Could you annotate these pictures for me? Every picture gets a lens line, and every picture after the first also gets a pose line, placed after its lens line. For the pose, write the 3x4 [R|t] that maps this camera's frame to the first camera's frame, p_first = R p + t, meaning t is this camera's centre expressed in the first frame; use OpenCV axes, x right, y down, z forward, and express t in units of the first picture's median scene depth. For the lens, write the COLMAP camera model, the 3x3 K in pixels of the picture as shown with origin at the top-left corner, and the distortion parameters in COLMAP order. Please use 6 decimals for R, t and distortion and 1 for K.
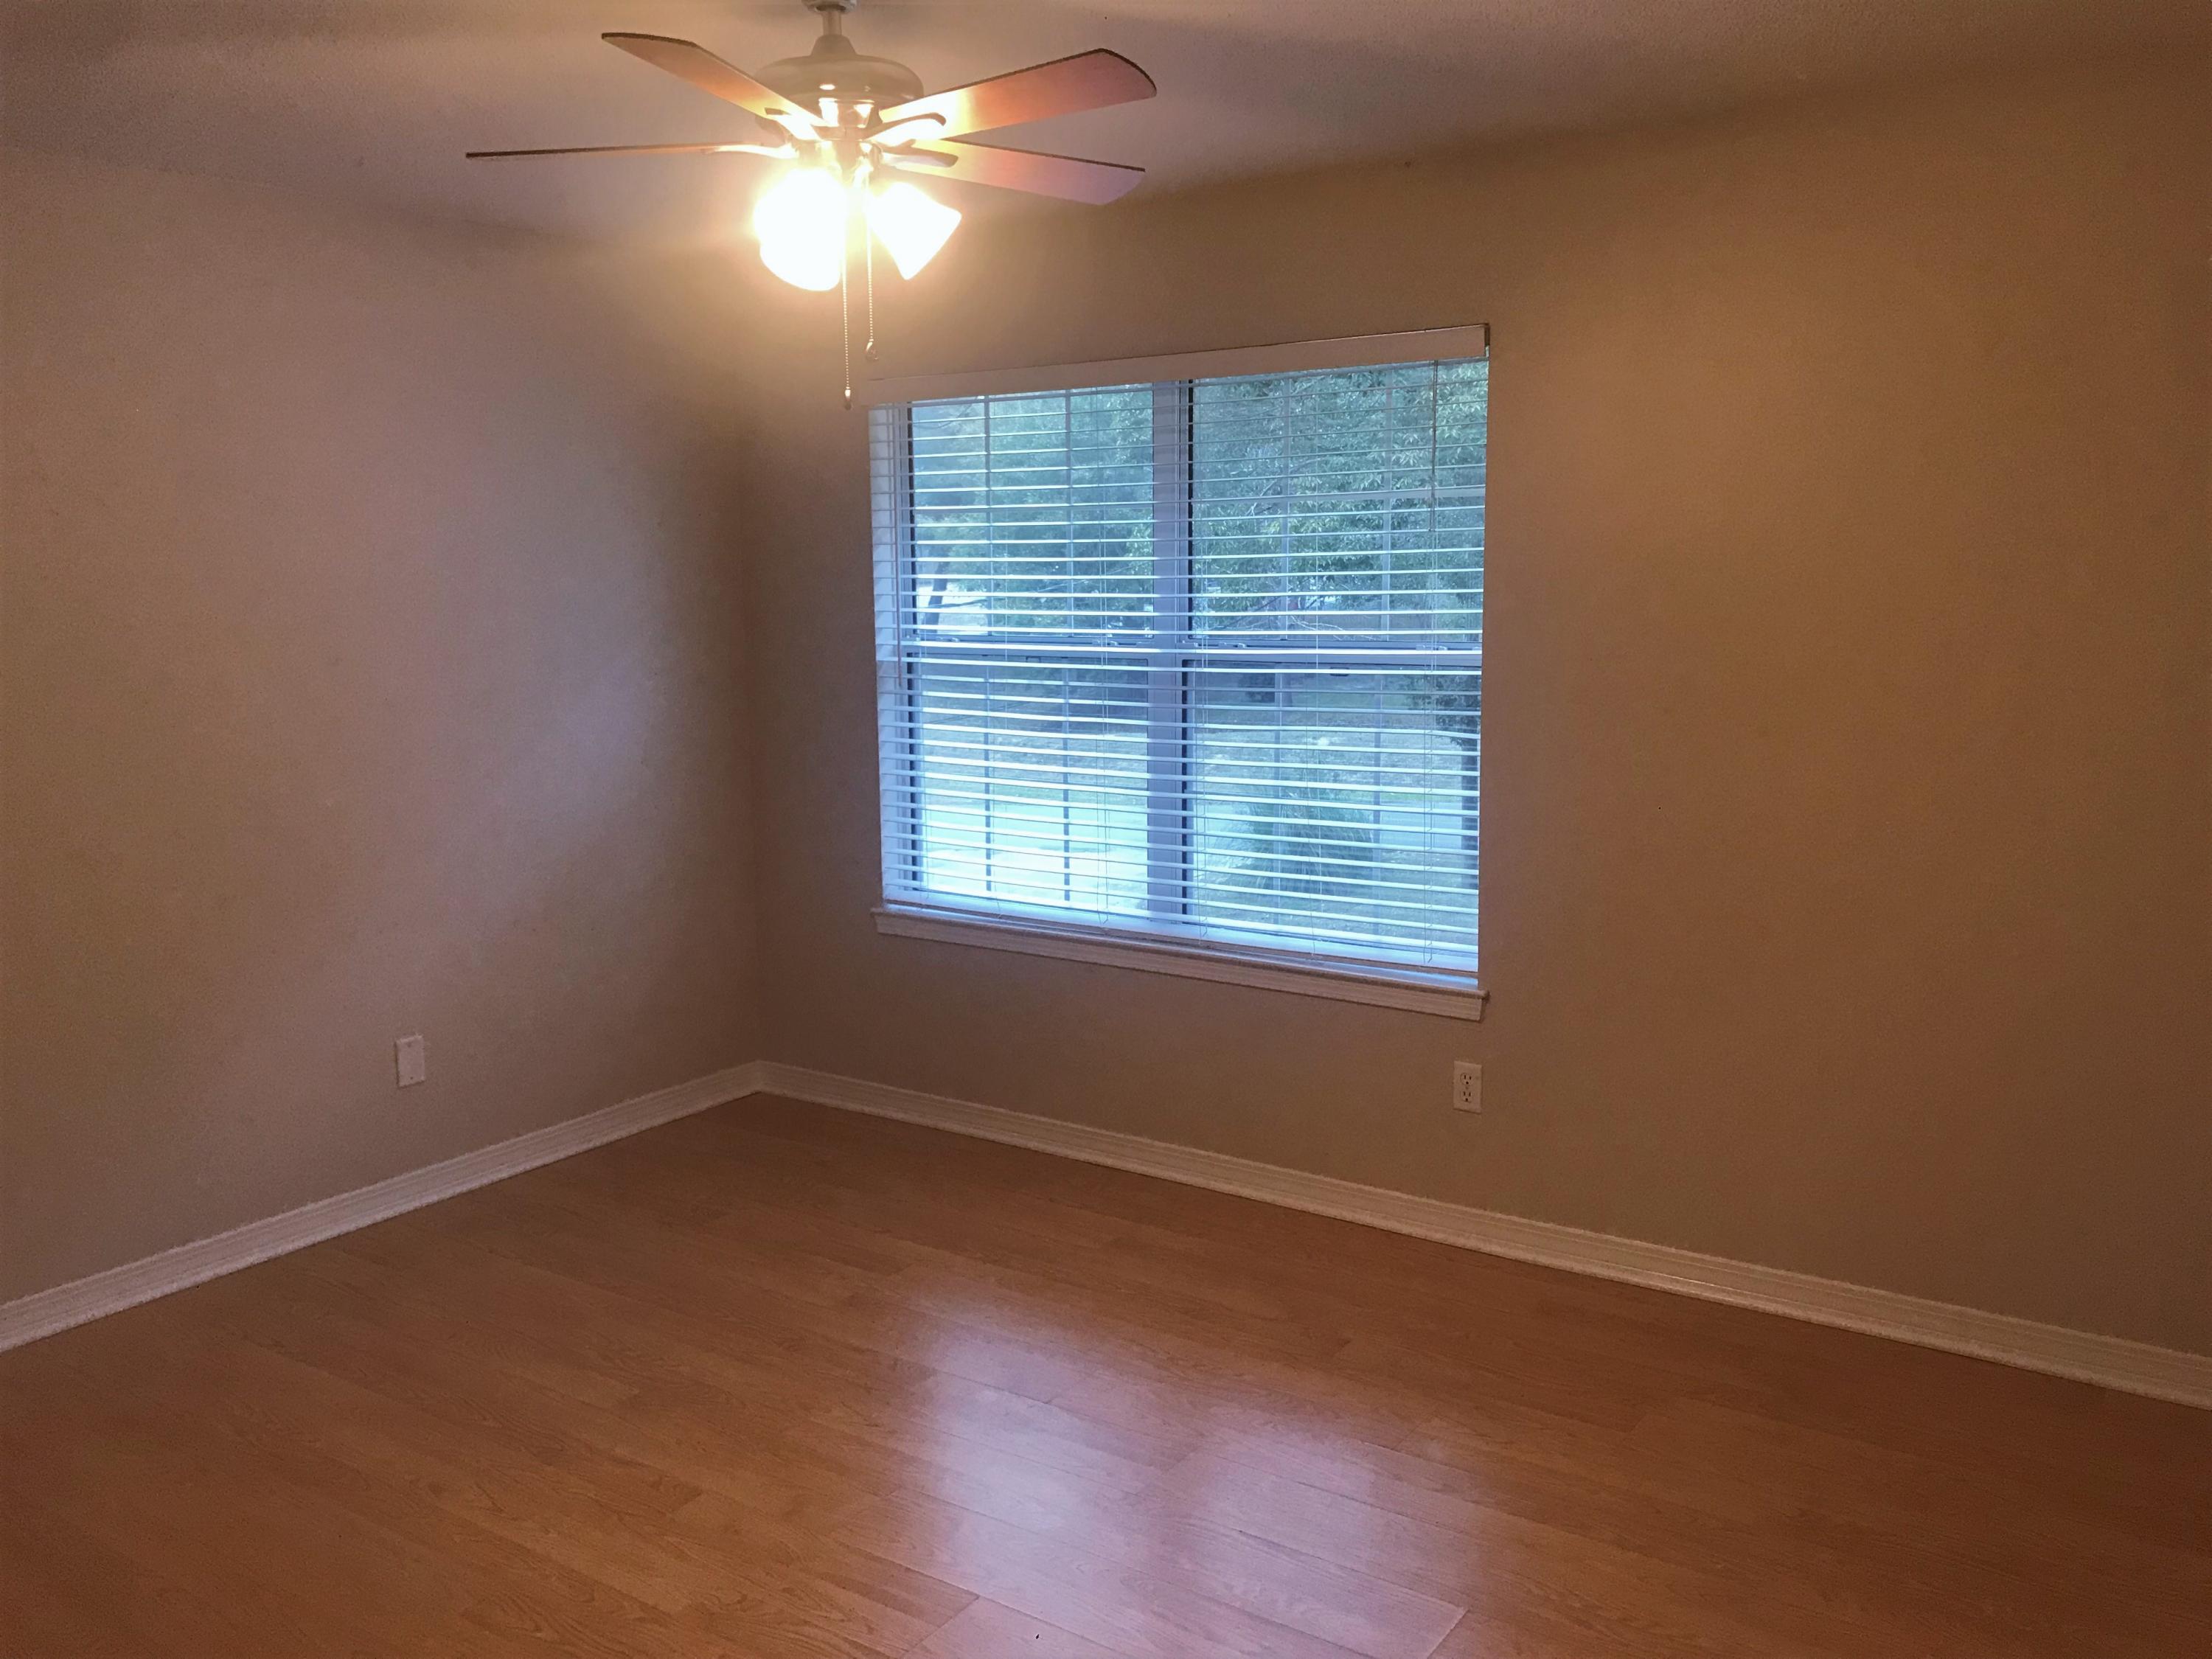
lens RADIAL K [[1844.3, 0, 1106.2], [0, 1844.3, 836.4], [0, 0, 1]] dist [0.043657, -0.012065]
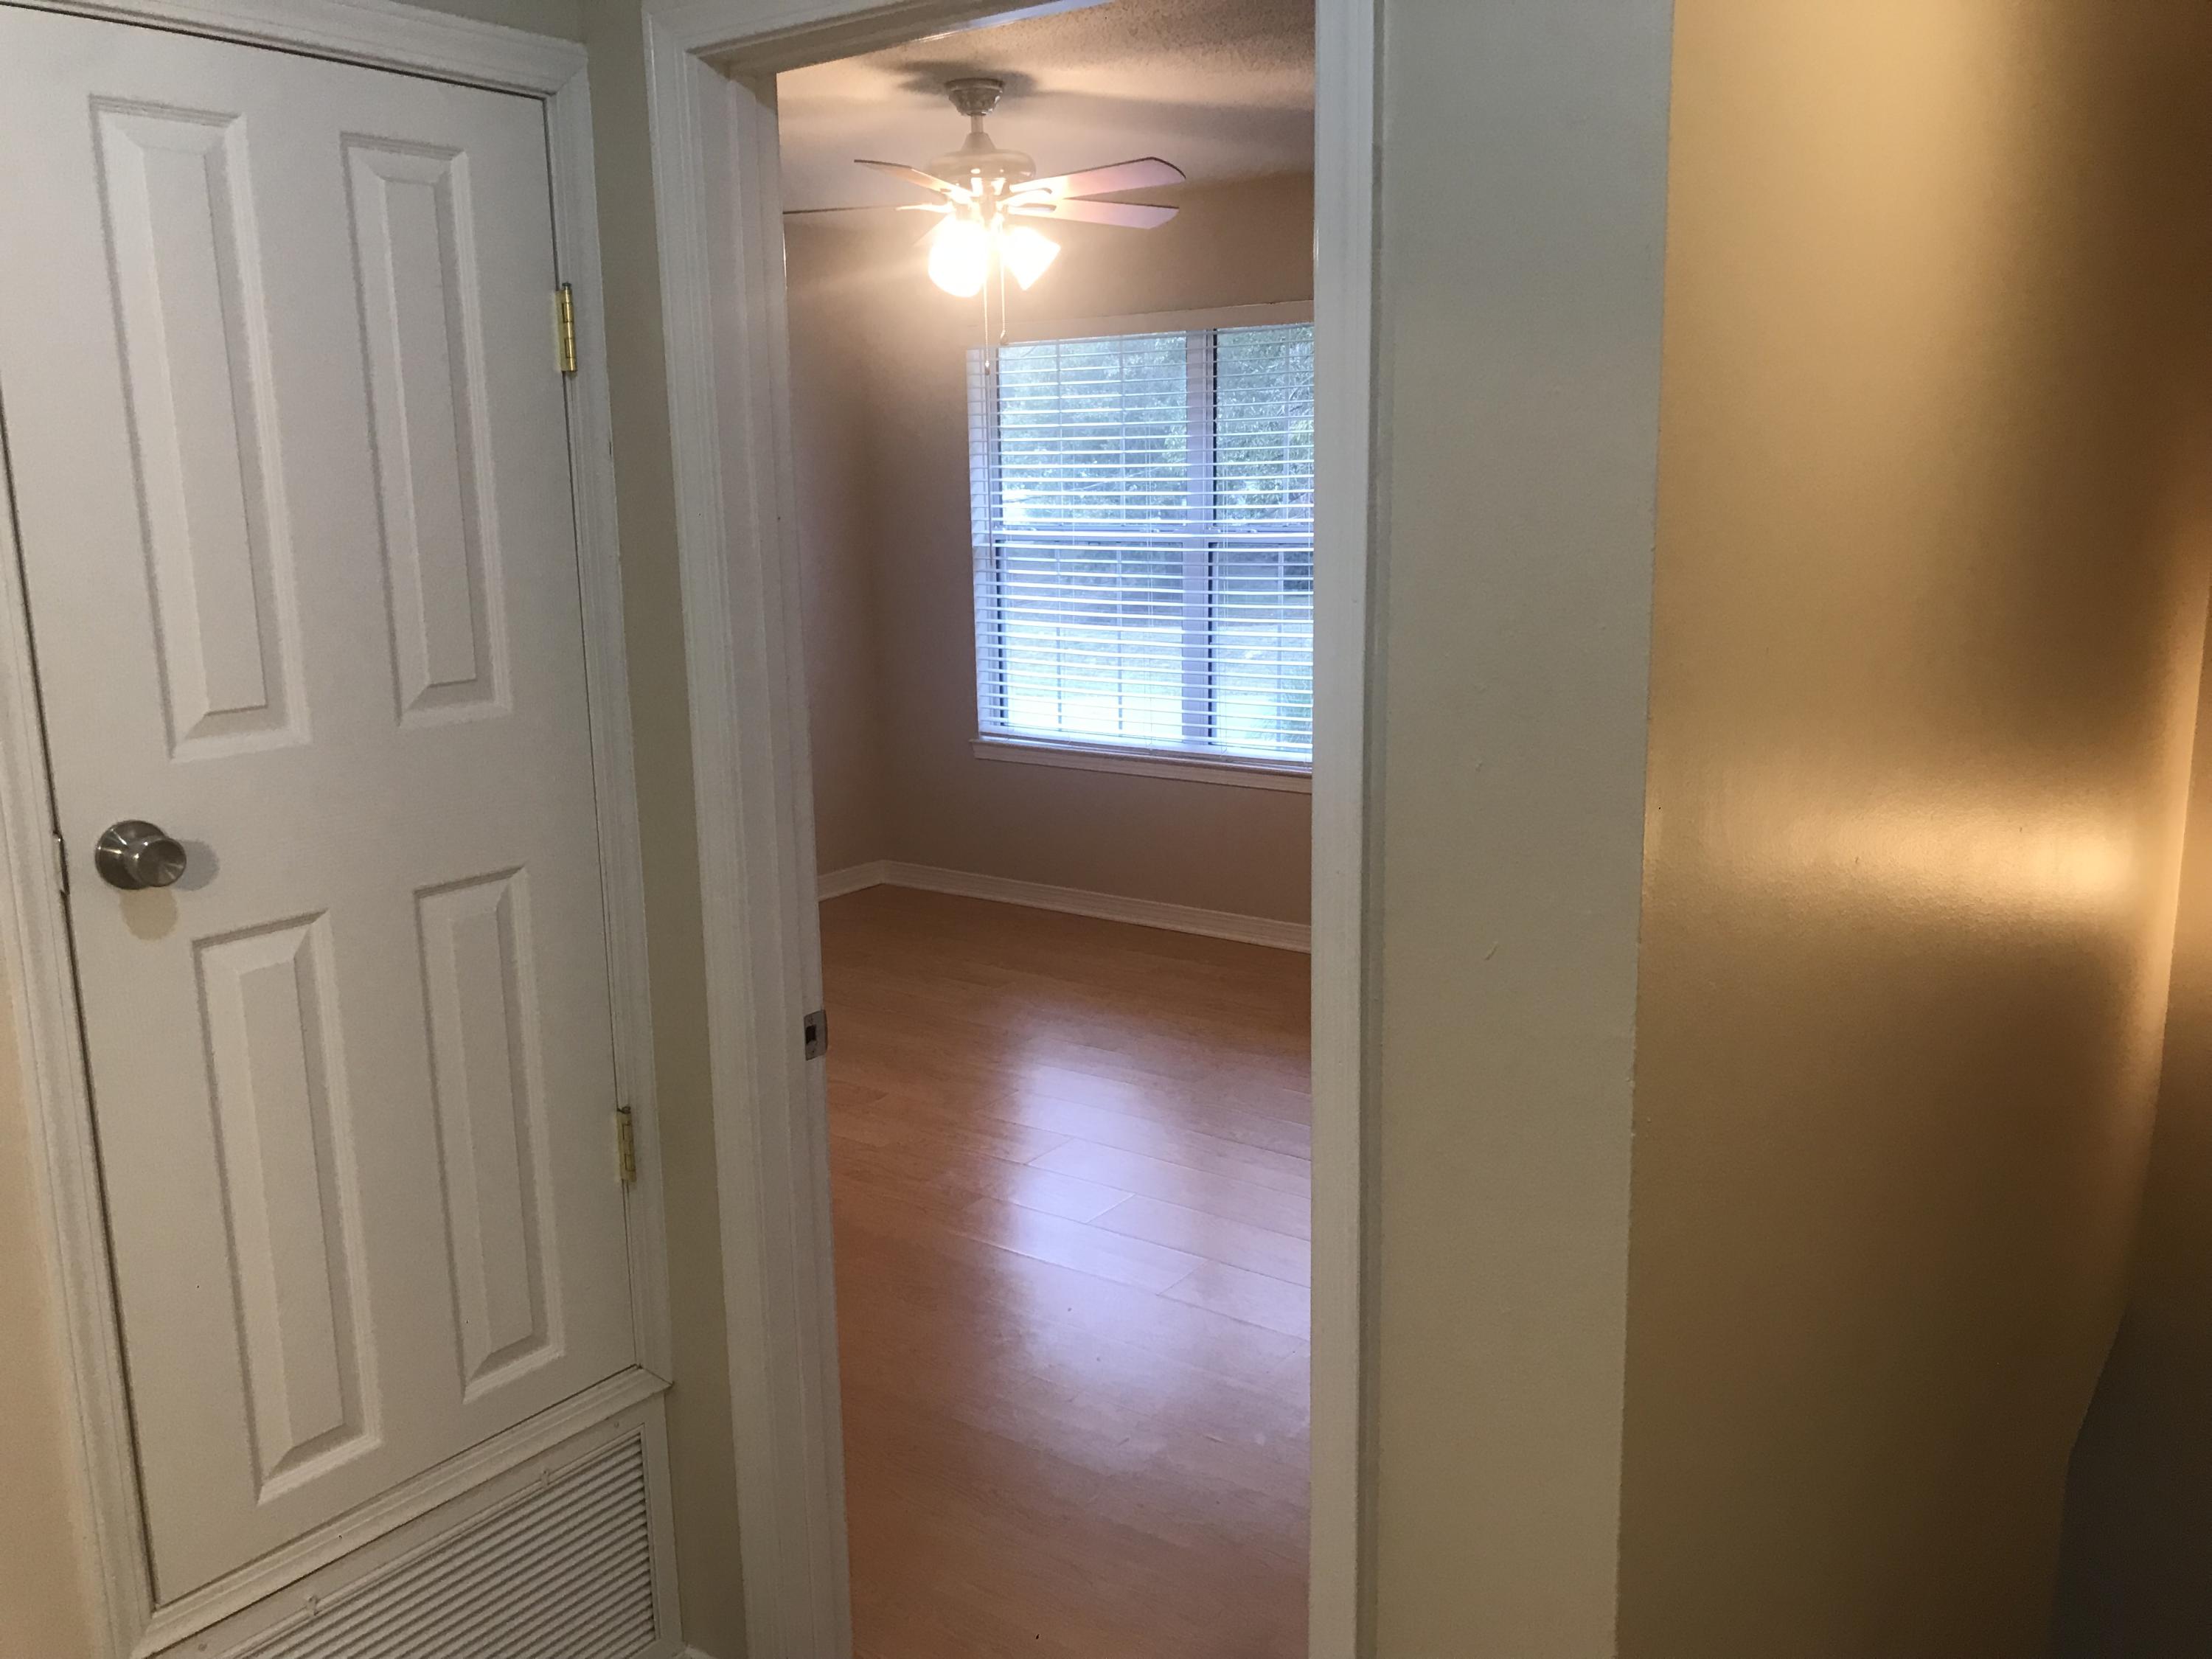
lens RADIAL K [[1844.3, 0, 1061.1], [0, 1844.3, 849.7], [0, 0, 1]] dist [0.043657, -0.012065]
pose [[0.998974, -0.001579, -0.045269, -0.004339], [0.004403, 0.998044, 0.062354, 0.039267], [0.045082, -0.062489, 0.997027, -0.321950]]
